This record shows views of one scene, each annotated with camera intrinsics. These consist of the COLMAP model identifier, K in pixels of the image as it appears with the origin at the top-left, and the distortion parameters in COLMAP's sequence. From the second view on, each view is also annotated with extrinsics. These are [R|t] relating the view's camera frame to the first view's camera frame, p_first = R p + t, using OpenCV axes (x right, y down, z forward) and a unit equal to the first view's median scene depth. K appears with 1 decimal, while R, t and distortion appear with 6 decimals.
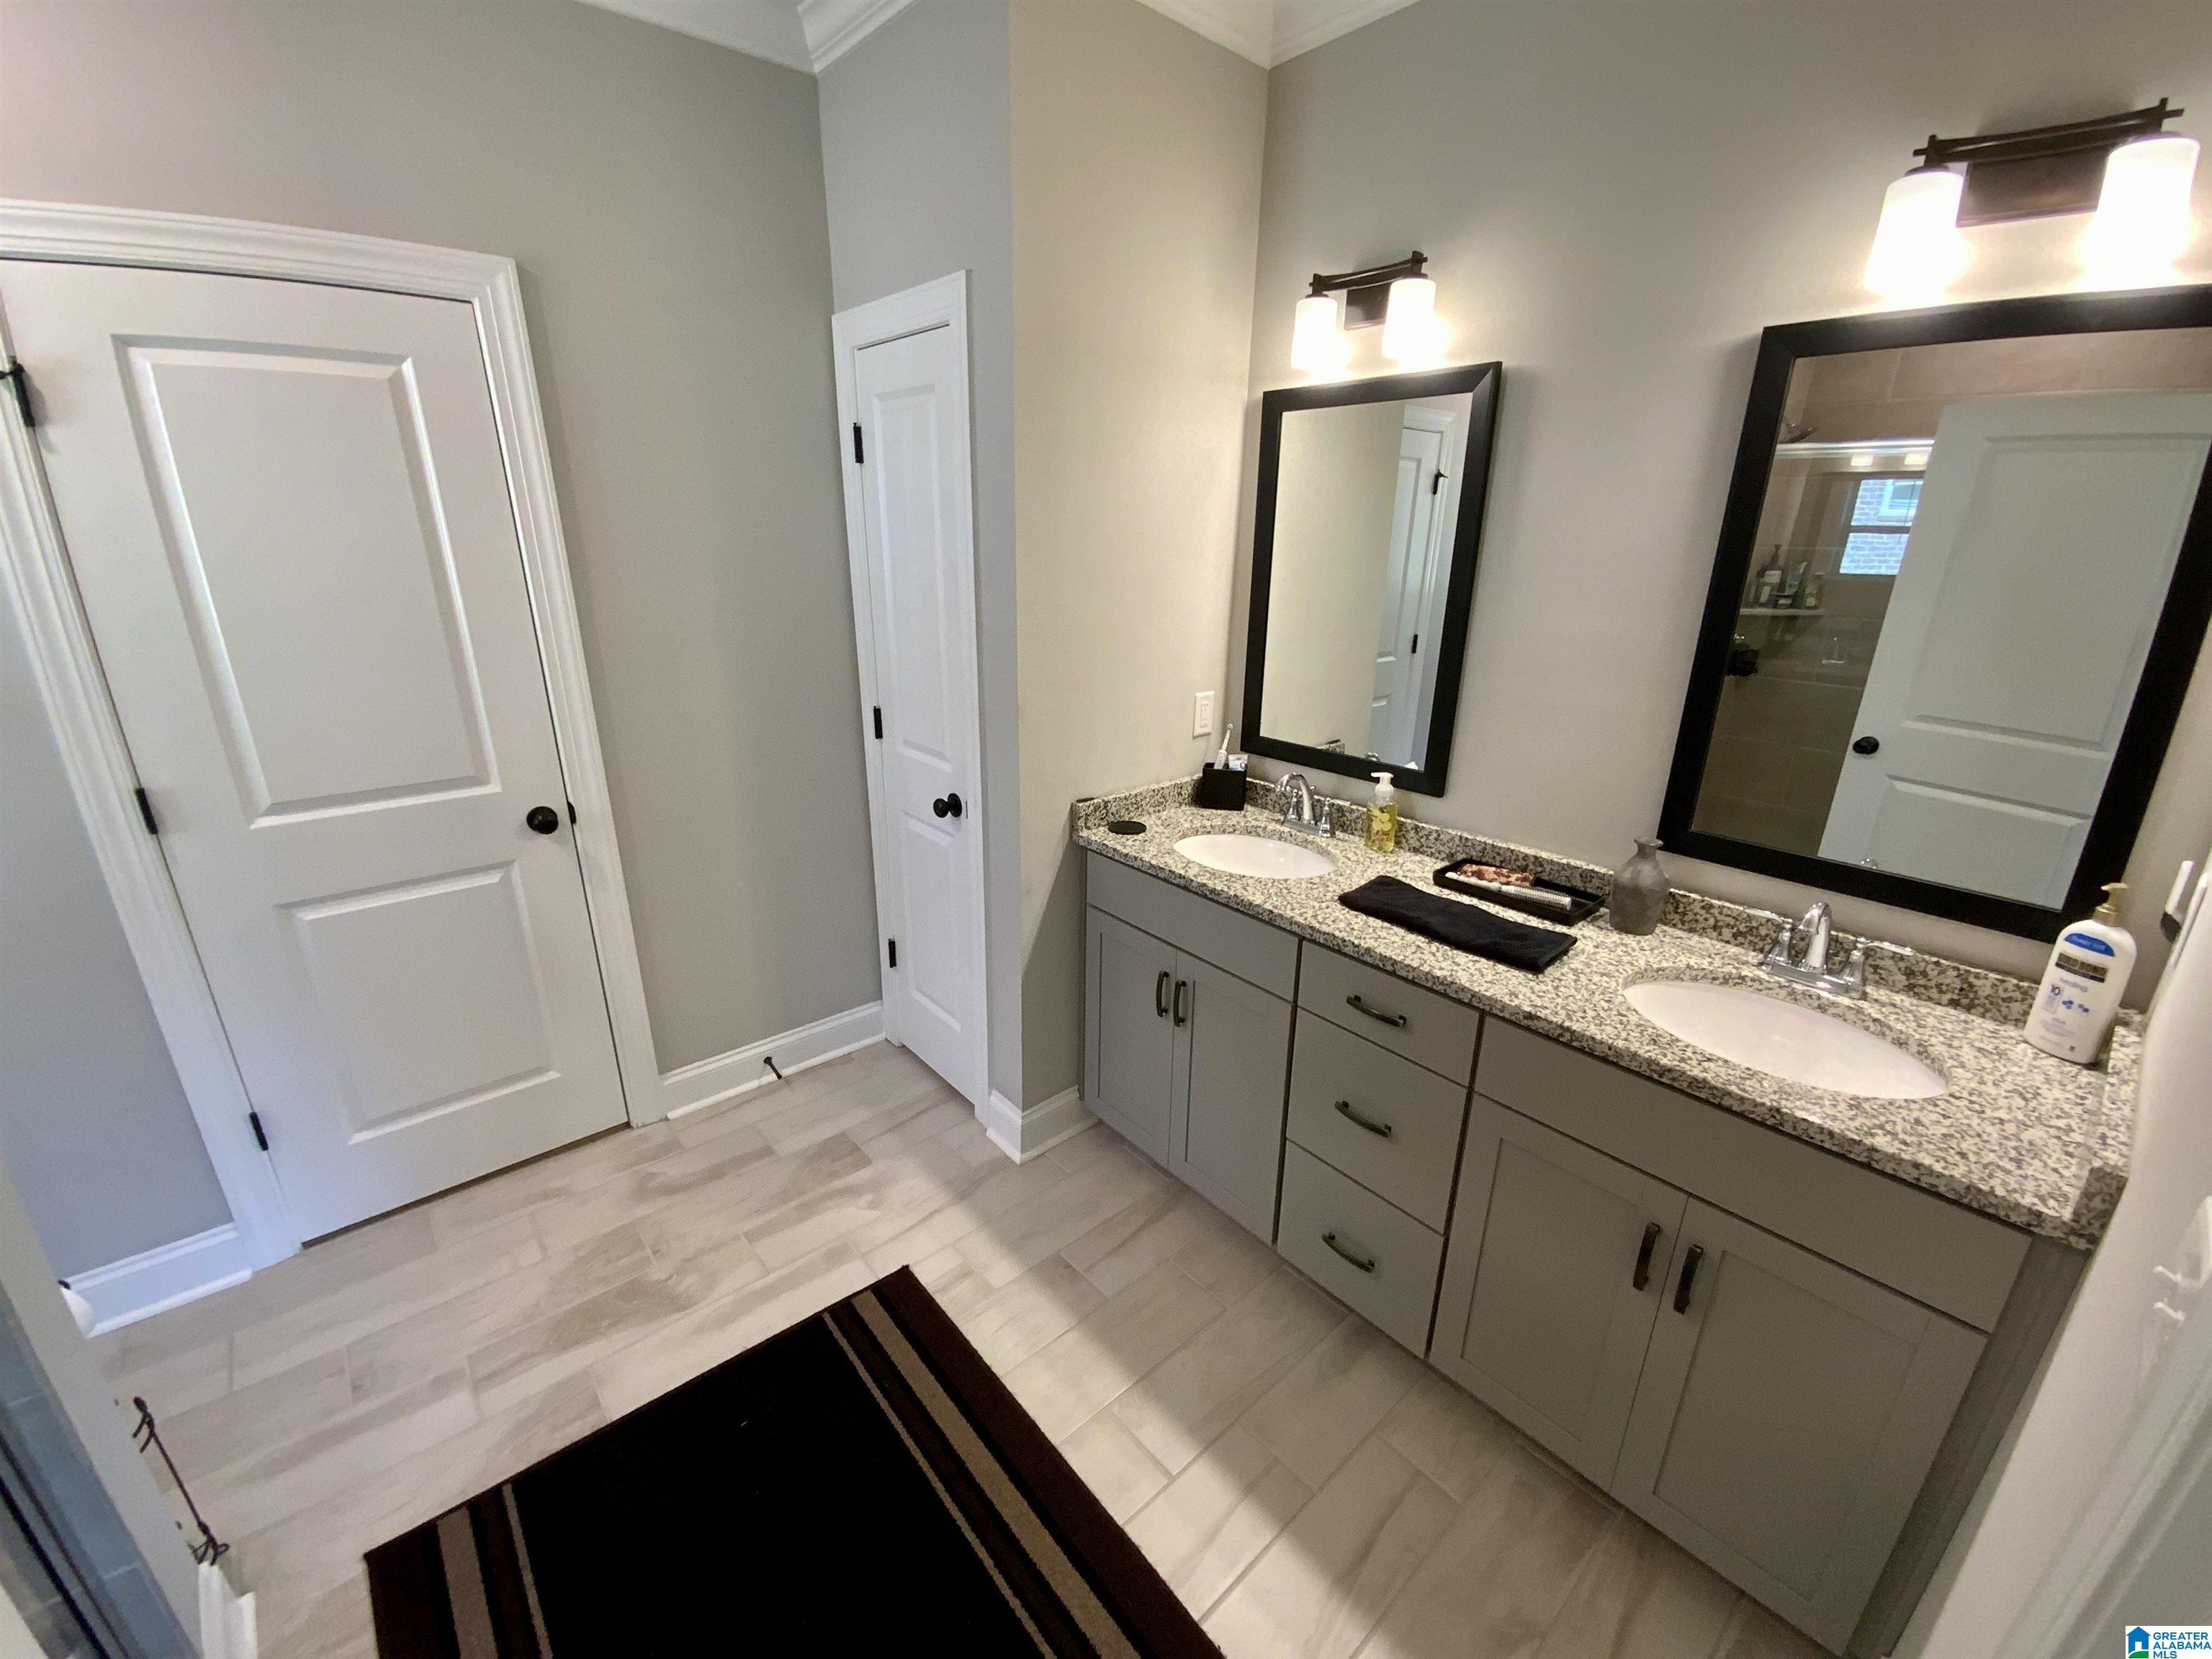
lens RADIAL K [[906.1, 0, 1106.1], [0, 906.1, 830.9], [0, 0, 1]] dist [0.033087, -0.022079]
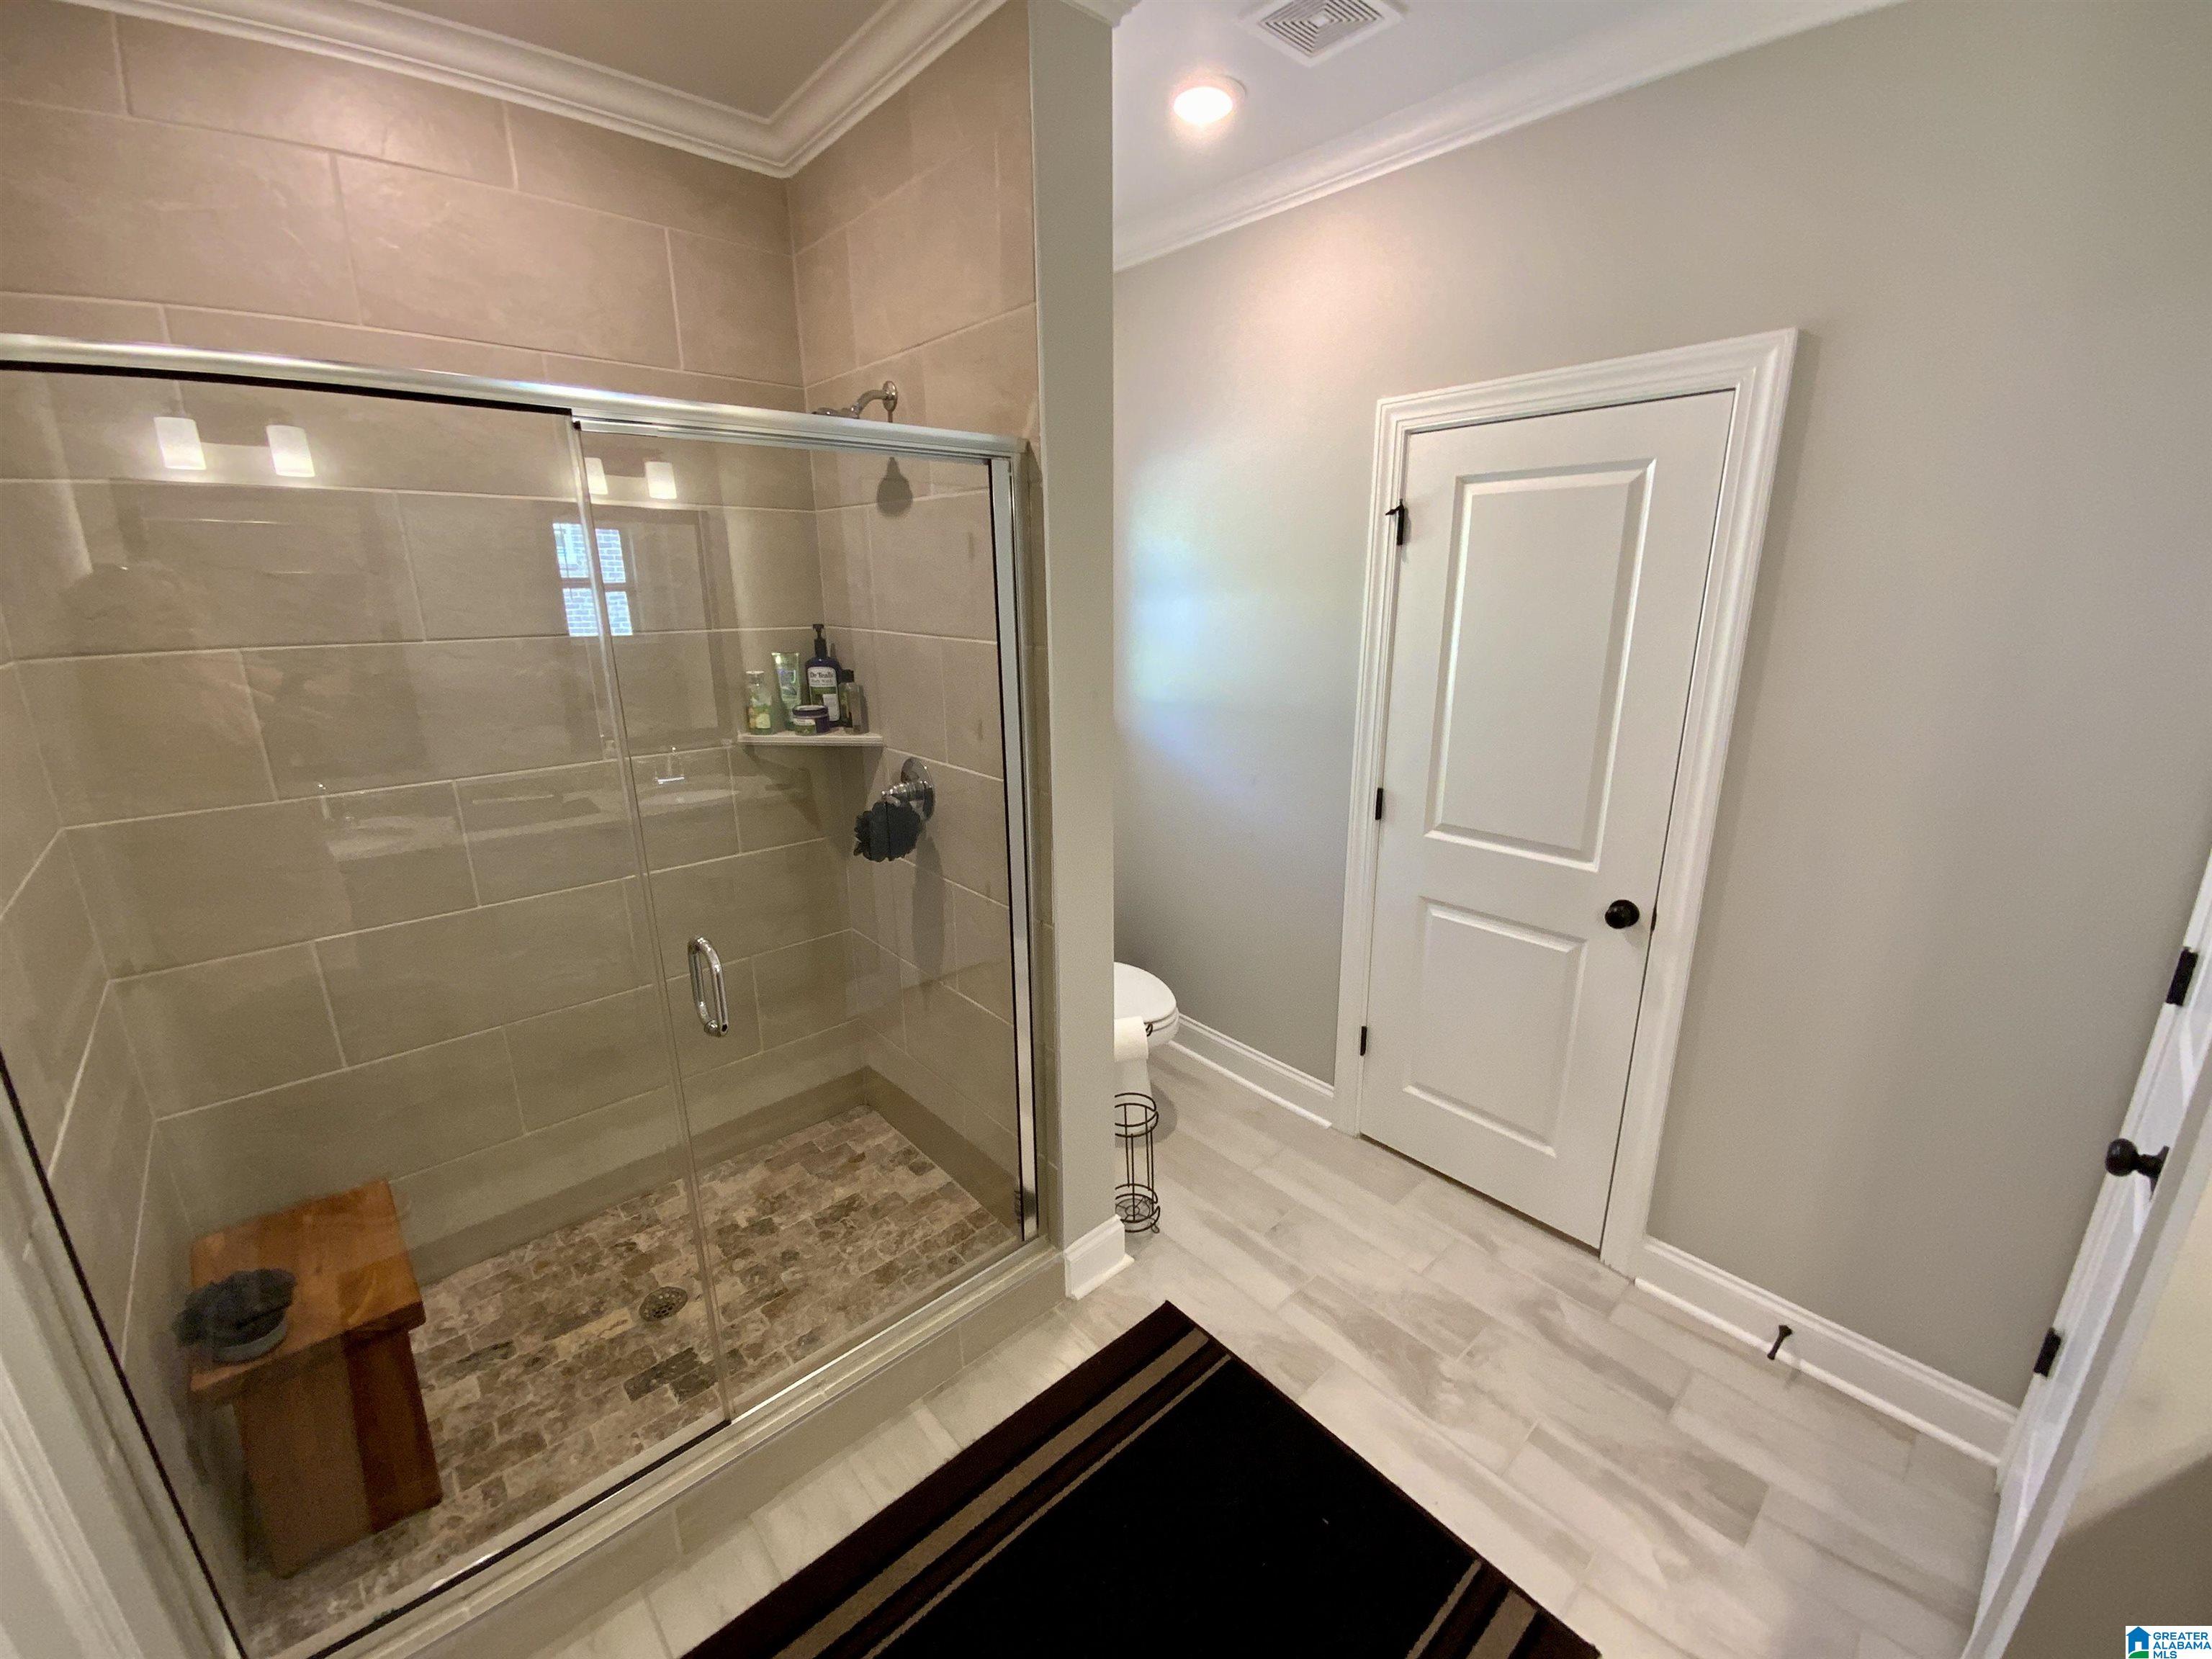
lens RADIAL K [[906.1, 0, 1106.1], [0, 906.1, 830.9], [0, 0, 1]] dist [0.033087, -0.022079]
pose [[0.019160, 0.253488, -0.967149, 0.292071], [-0.313165, 0.920172, 0.234971, -0.152953], [0.949505, 0.298375, 0.097014, 0.374598]]
